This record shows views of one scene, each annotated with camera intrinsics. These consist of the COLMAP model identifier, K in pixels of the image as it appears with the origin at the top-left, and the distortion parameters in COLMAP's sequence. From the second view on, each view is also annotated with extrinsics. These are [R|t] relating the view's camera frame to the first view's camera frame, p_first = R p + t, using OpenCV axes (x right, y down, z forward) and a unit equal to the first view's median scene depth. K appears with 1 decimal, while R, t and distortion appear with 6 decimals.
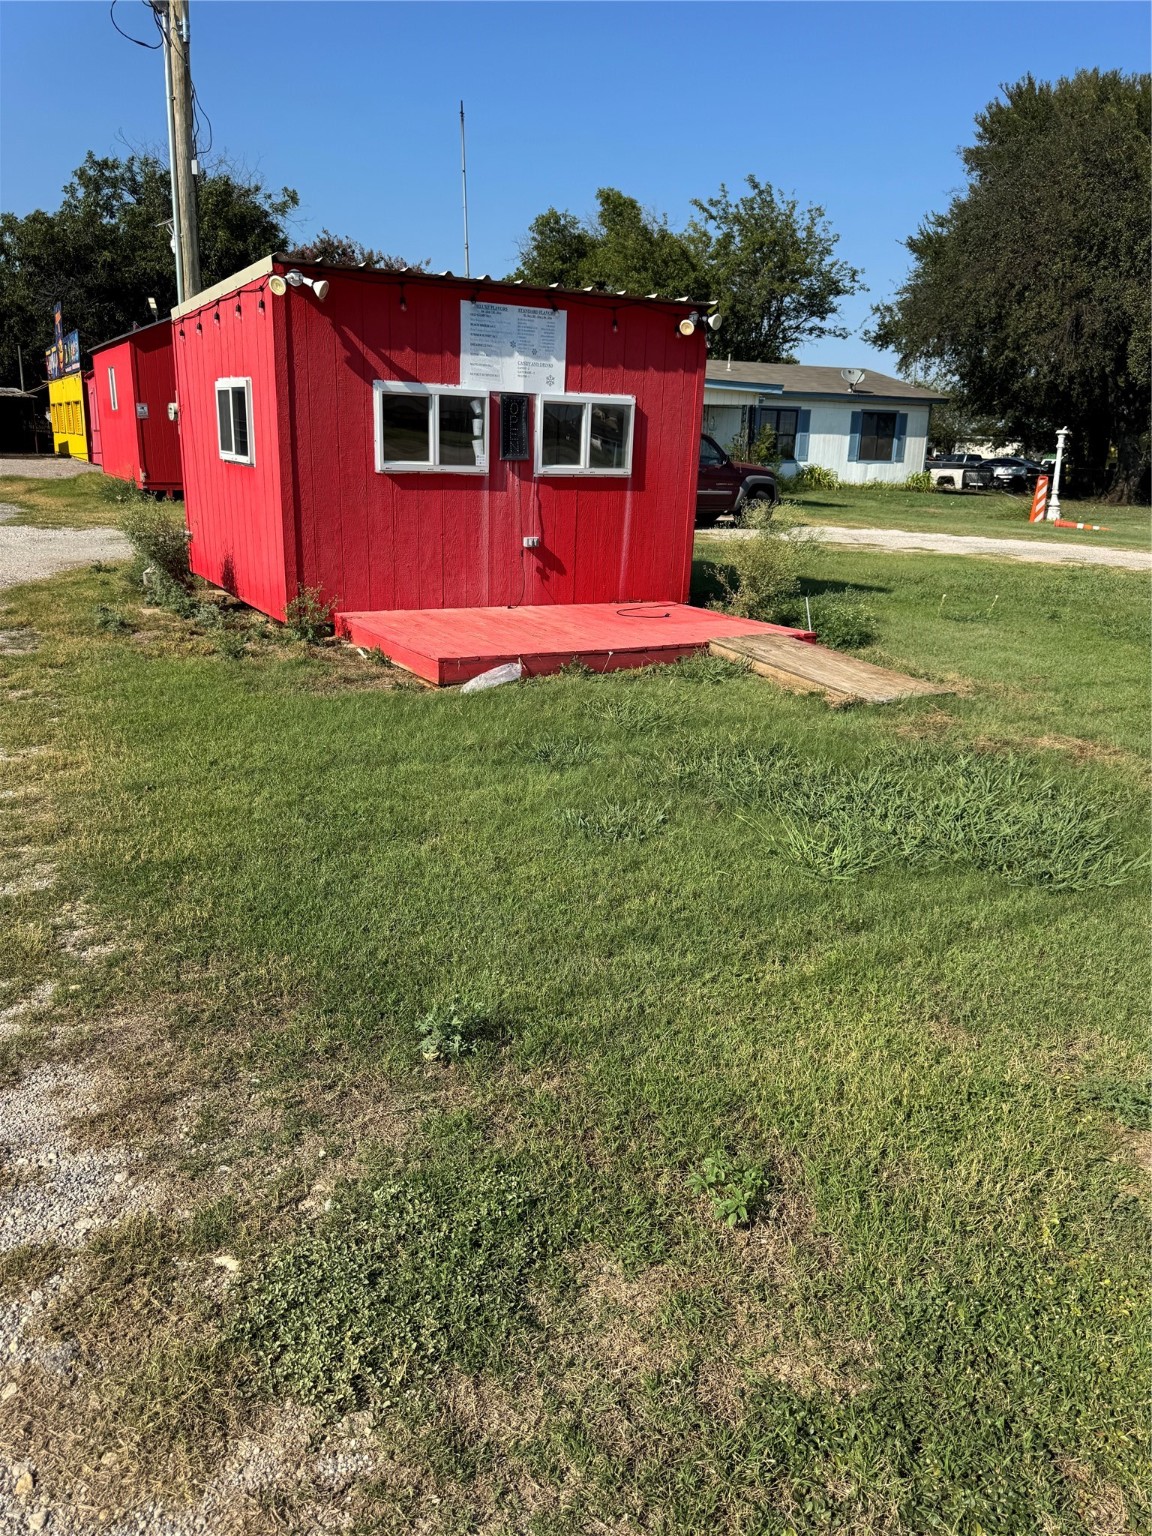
lens RADIAL K [[1083.1, 0, 562.0], [0, 1083.1, 770.5], [0, 0, 1]] dist [0.030160, -0.041500]
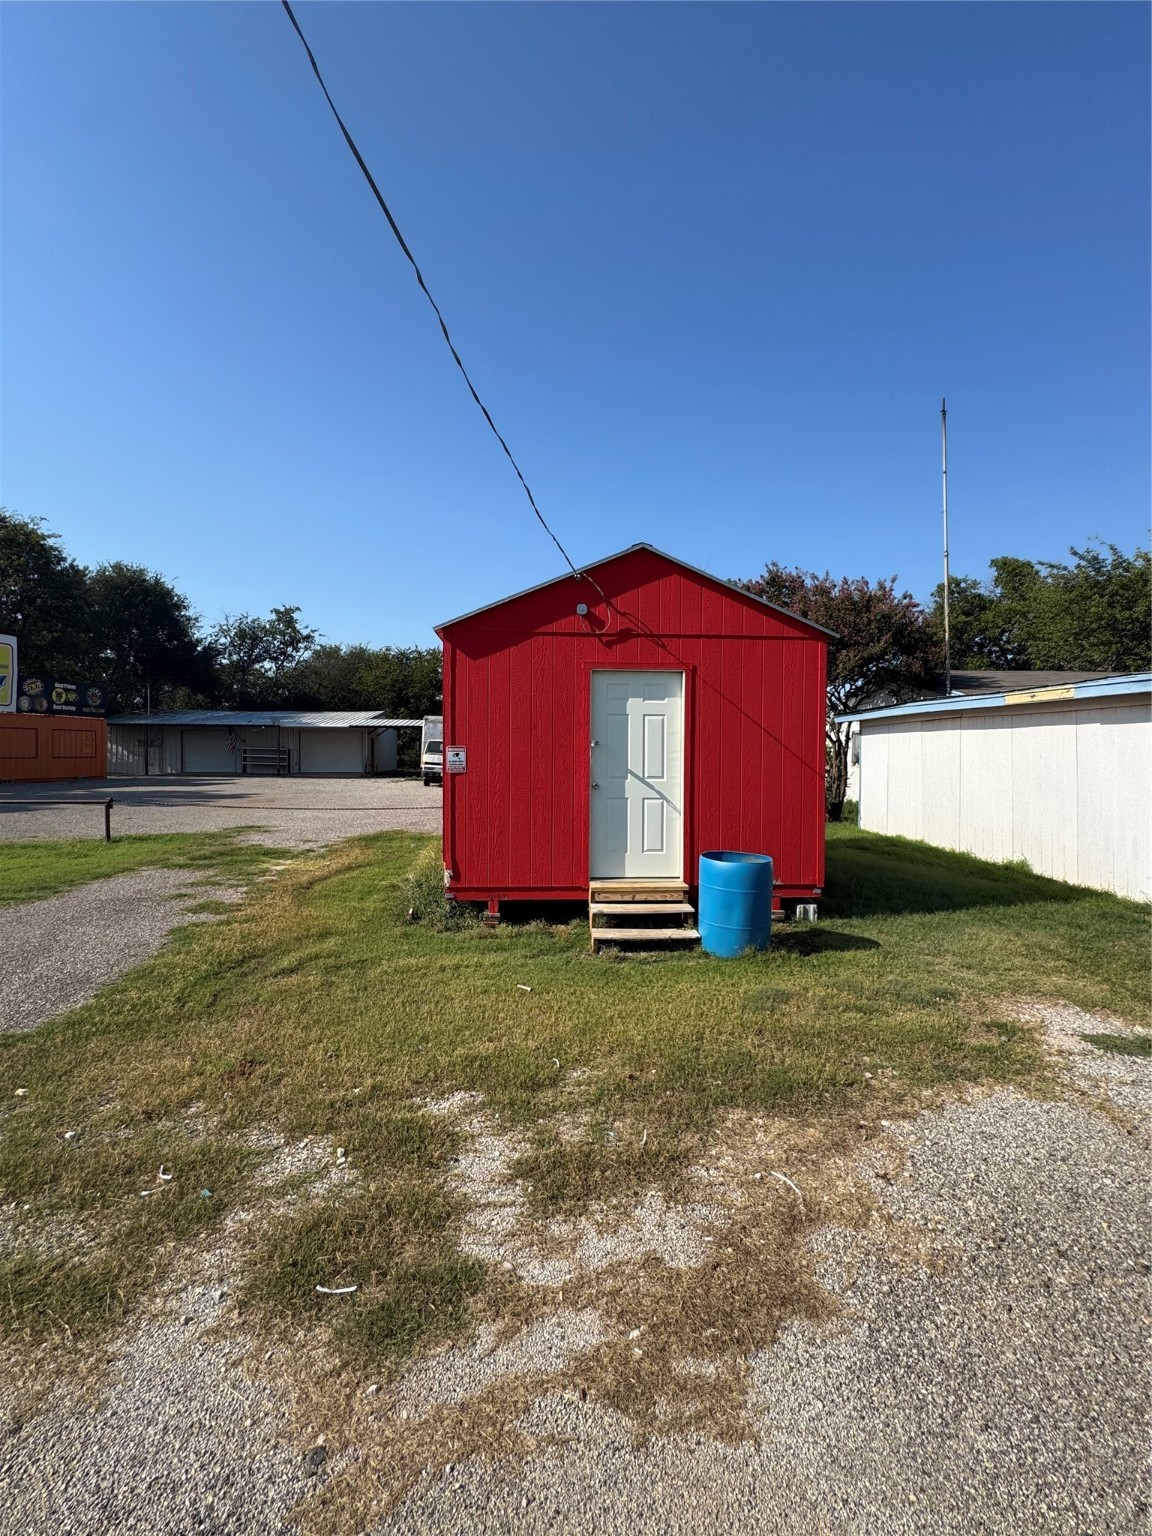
lens RADIAL K [[676.9, 0, 579.2], [0, 676.9, 769.7], [0, 0, 1]] dist [-0.001019, -0.000334]
pose [[0.904819, -0.008982, -0.425701, -0.123942], [-0.109073, 0.961529, -0.252120, -0.163063], [0.411588, 0.274555, 0.869031, 0.483710]]
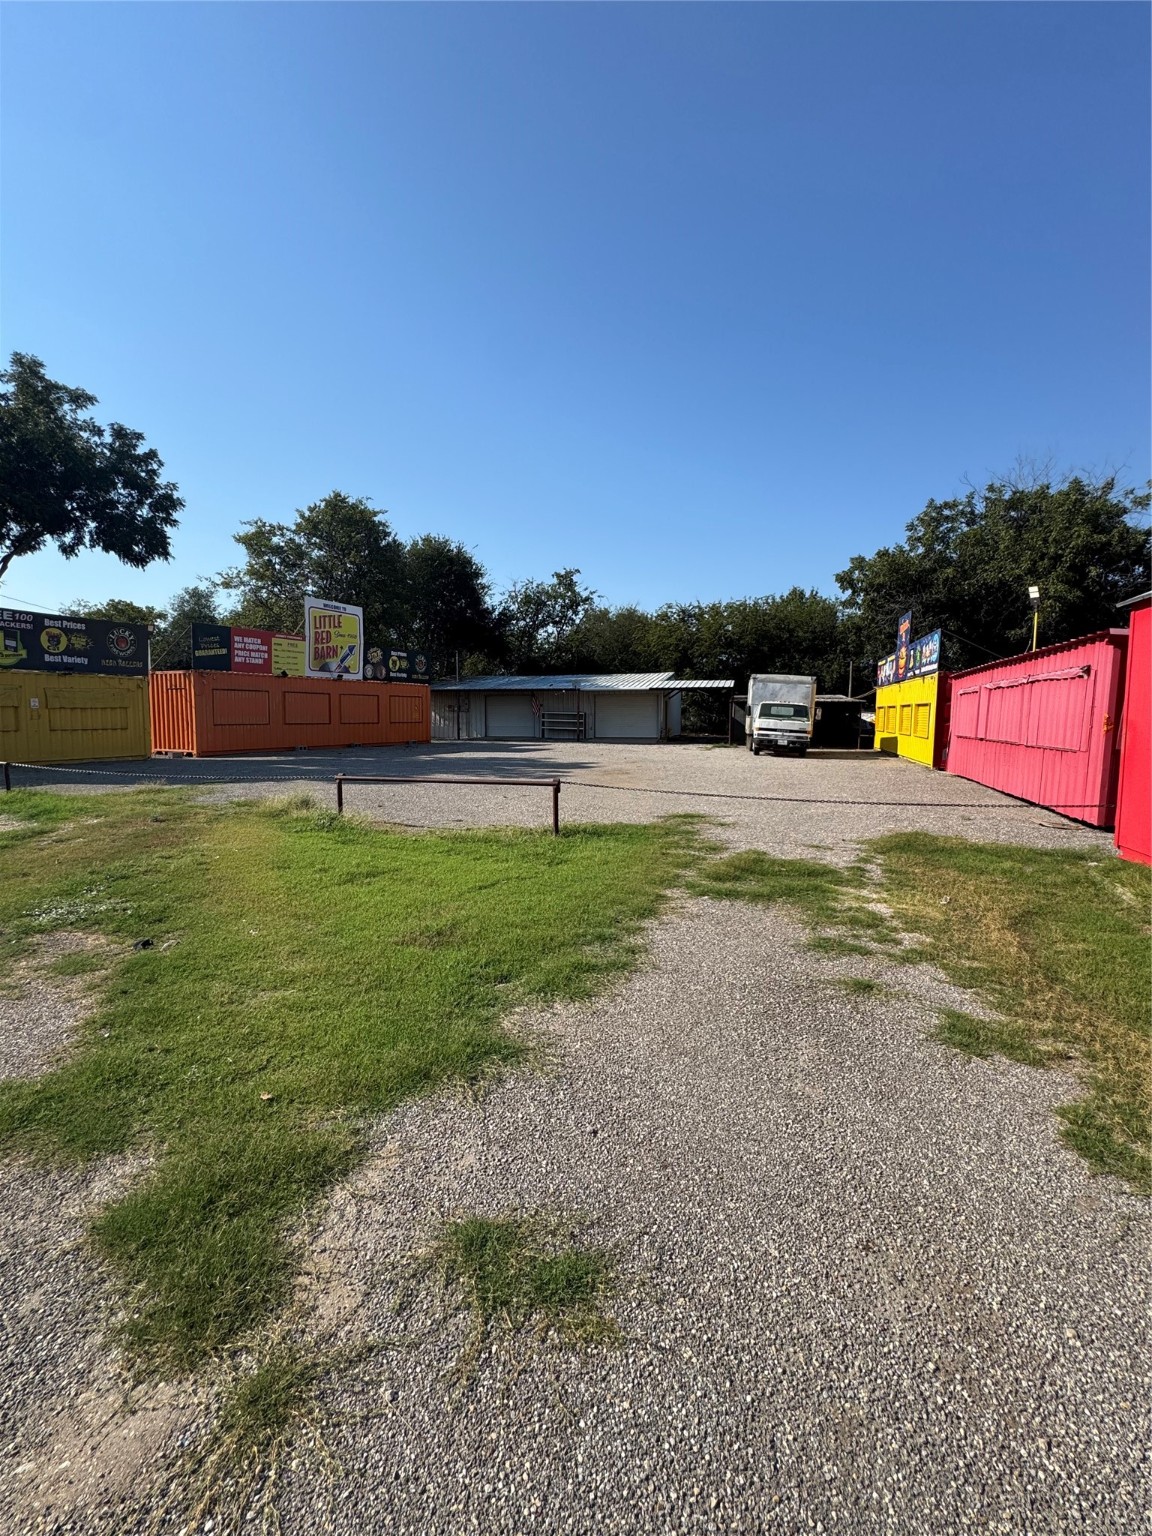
lens RADIAL K [[676.9, 0, 580.4], [0, 676.9, 771.2], [0, 0, 1]] dist [-0.001019, -0.000334]
pose [[0.714725, 0.034014, -0.698578, -0.309849], [-0.189797, 0.970769, -0.146917, -0.176453], [0.673161, 0.237593, 0.700289, 0.508859]]
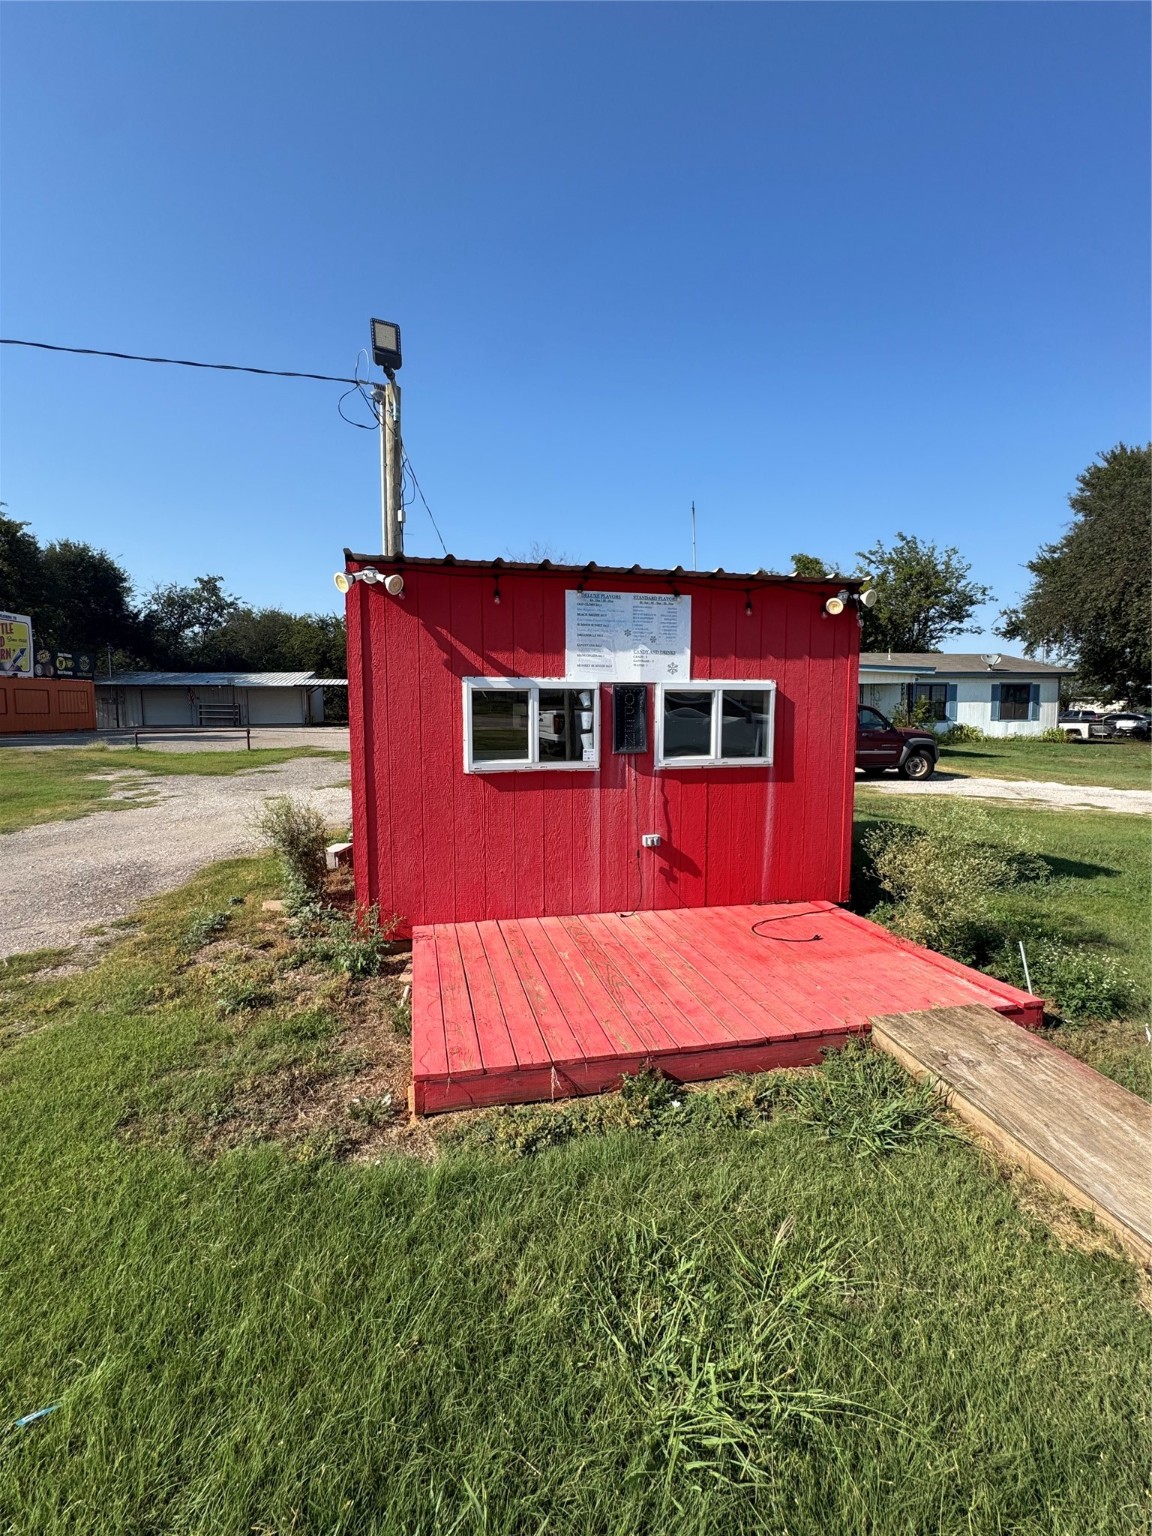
lens RADIAL K [[676.9, 0, 577.4], [0, 676.9, 766.4], [0, 0, 1]] dist [-0.001019, -0.000334]
pose [[0.958693, -0.005316, -0.284394, 0.021468], [-0.054944, 0.977534, -0.203489, -0.047146], [0.279087, 0.210709, 0.936863, 0.137612]]
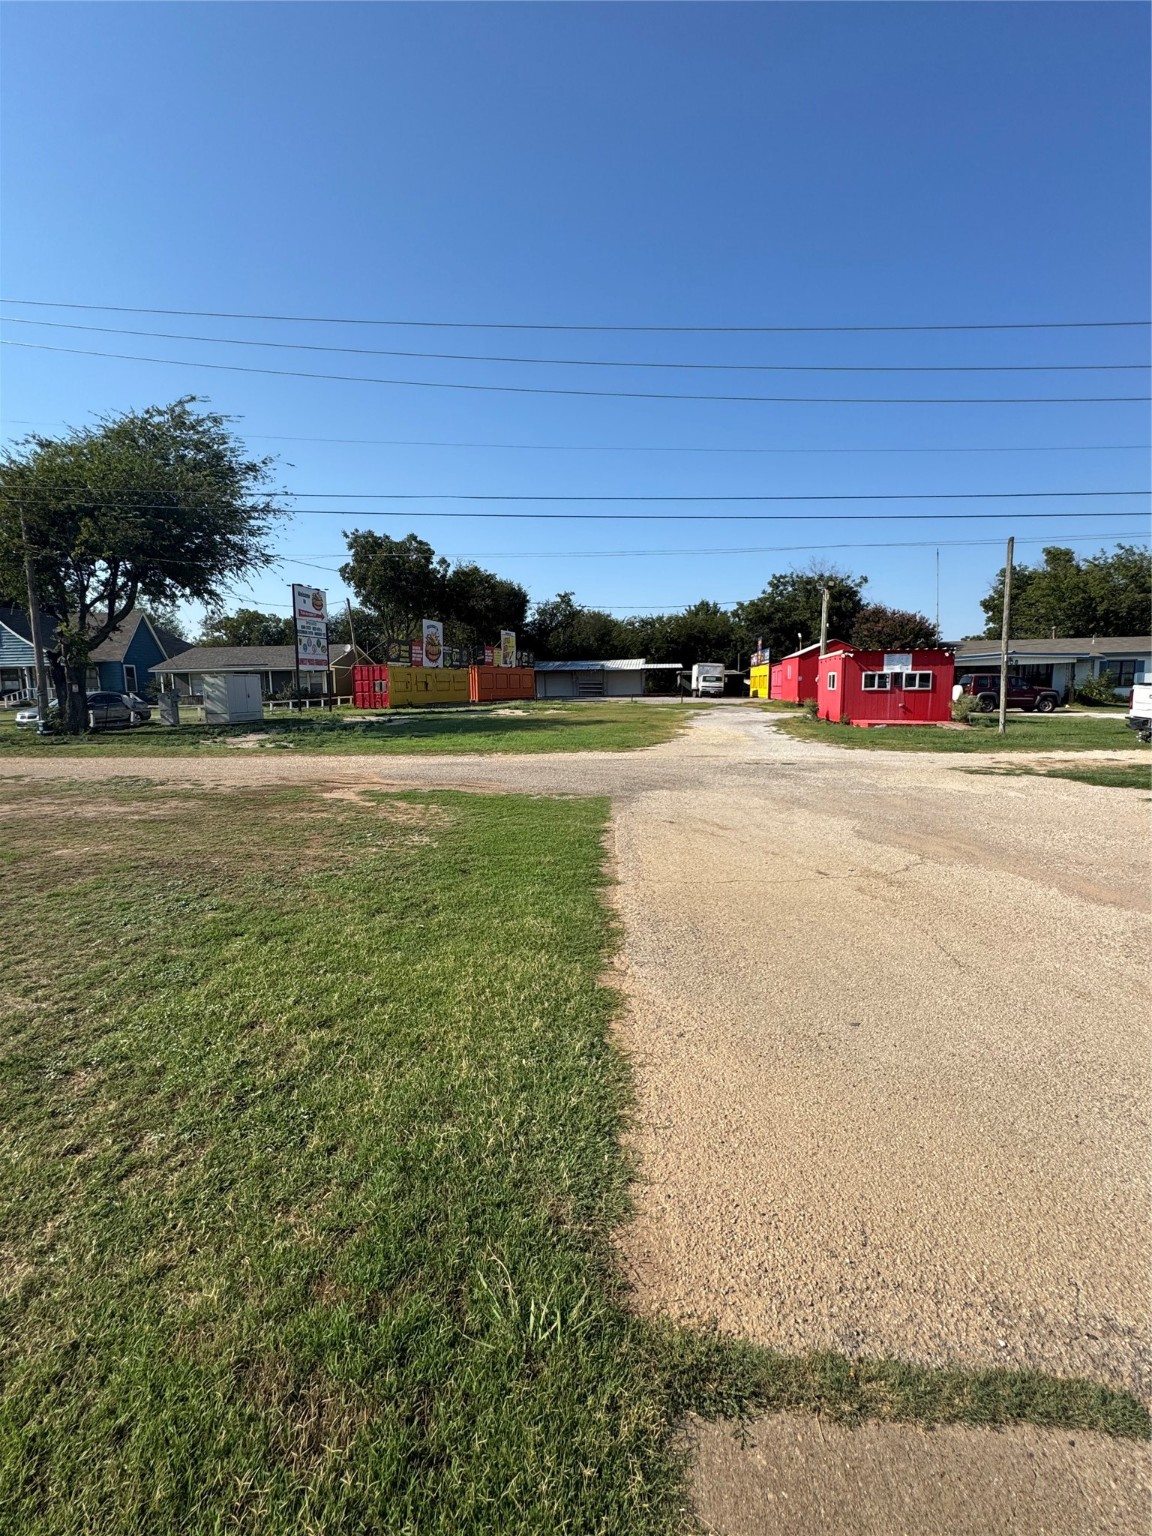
lens RADIAL K [[676.9, 0, 580.1], [0, 676.9, 766.3], [0, 0, 1]] dist [-0.001019, -0.000334]
pose [[0.809496, 0.030056, -0.586356, 0.156357], [-0.136803, 0.980856, -0.138586, 0.171117], [0.570966, 0.192400, 0.798111, -0.543599]]
